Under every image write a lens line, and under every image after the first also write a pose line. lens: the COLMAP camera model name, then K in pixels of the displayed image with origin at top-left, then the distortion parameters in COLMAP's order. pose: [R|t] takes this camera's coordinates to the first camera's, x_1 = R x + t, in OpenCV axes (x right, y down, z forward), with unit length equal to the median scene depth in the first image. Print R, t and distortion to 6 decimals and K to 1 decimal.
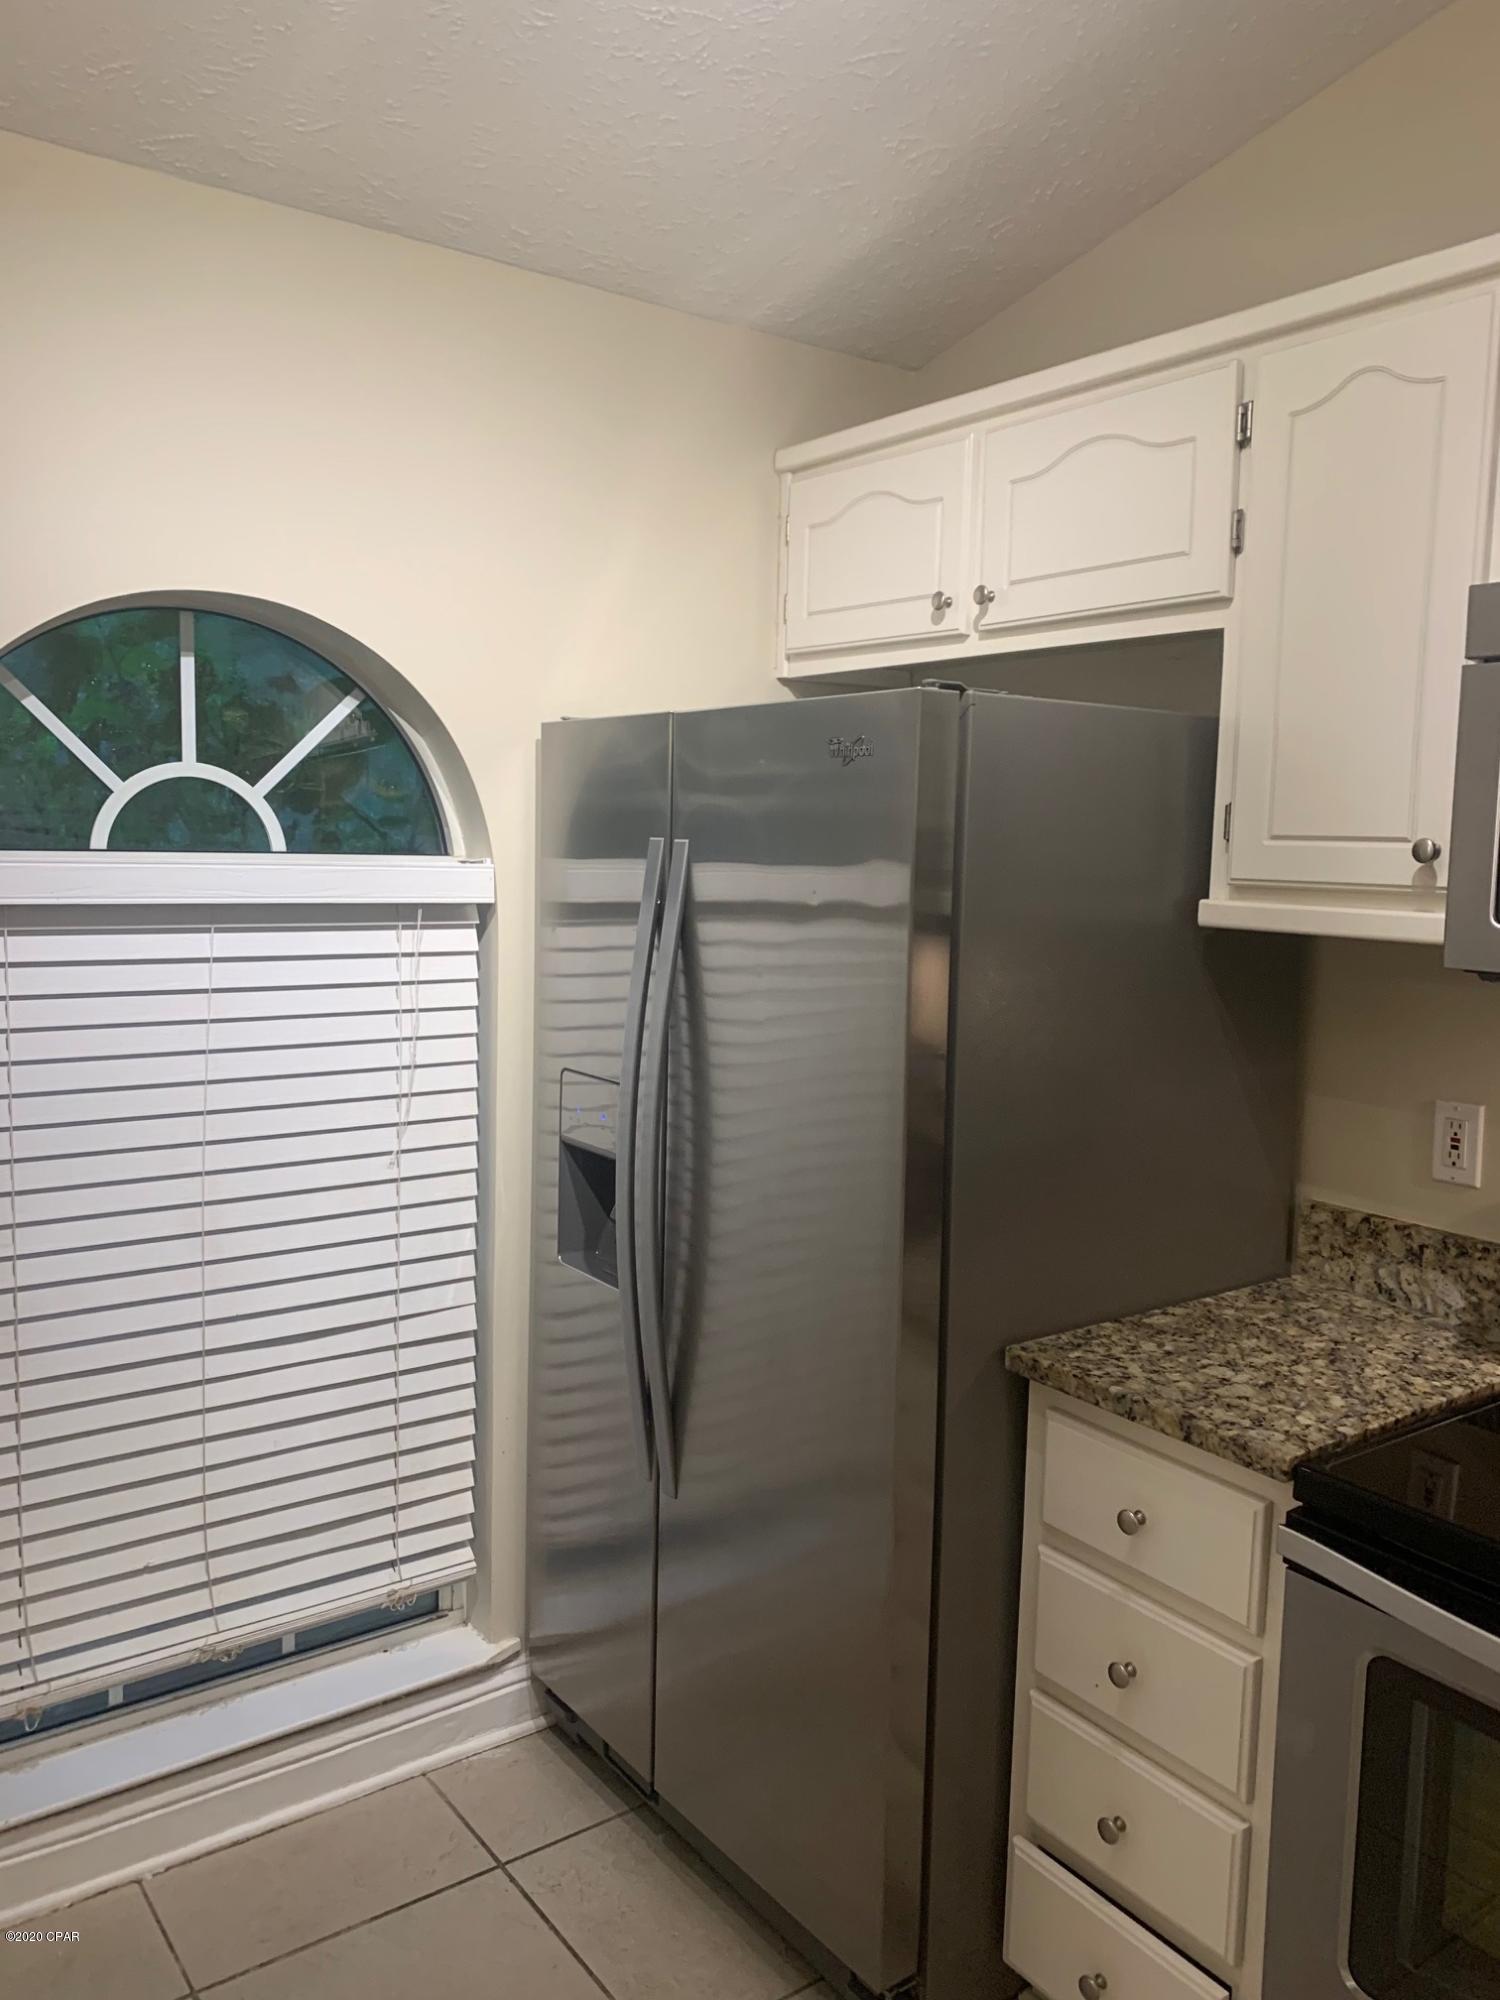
lens RADIAL K [[1516.6, 0, 752.3], [0, 1516.6, 1013.2], [0, 0, 1]] dist [0.014975, -0.014464]
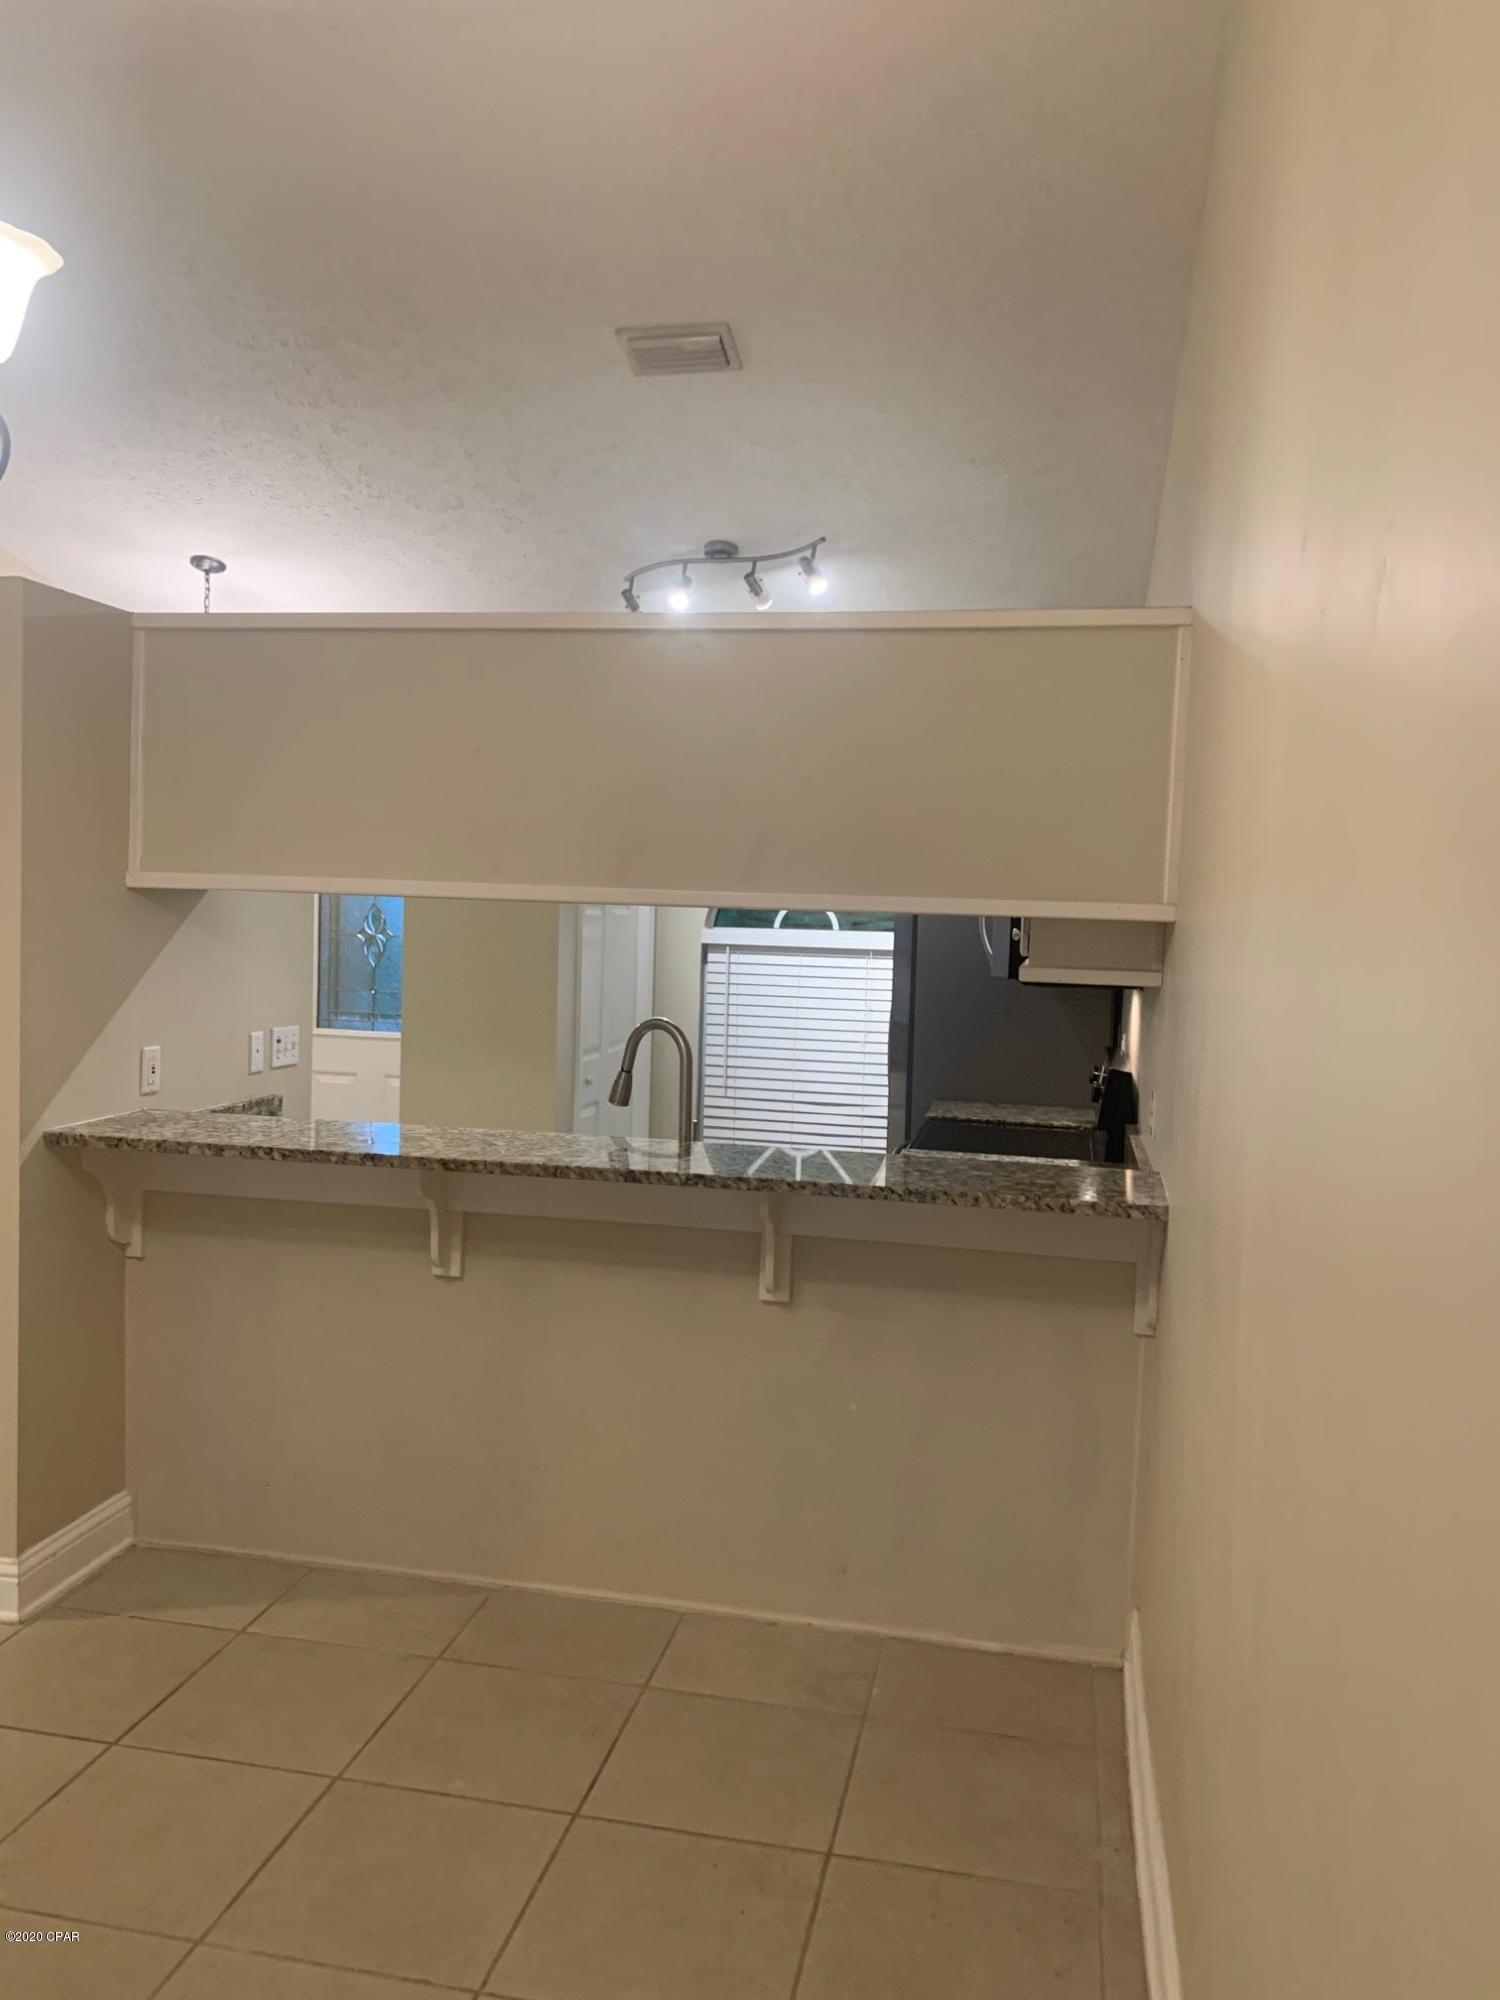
lens RADIAL K [[1516.6, 0, 749.9], [0, 1516.6, 1000.3], [0, 0, 1]] dist [0.014975, -0.014464]
pose [[0.669447, 0.044069, -0.741552, 1.676310], [-0.088828, 0.995825, -0.021012, 0.096930], [0.737530, 0.079937, 0.670567, -0.986329]]
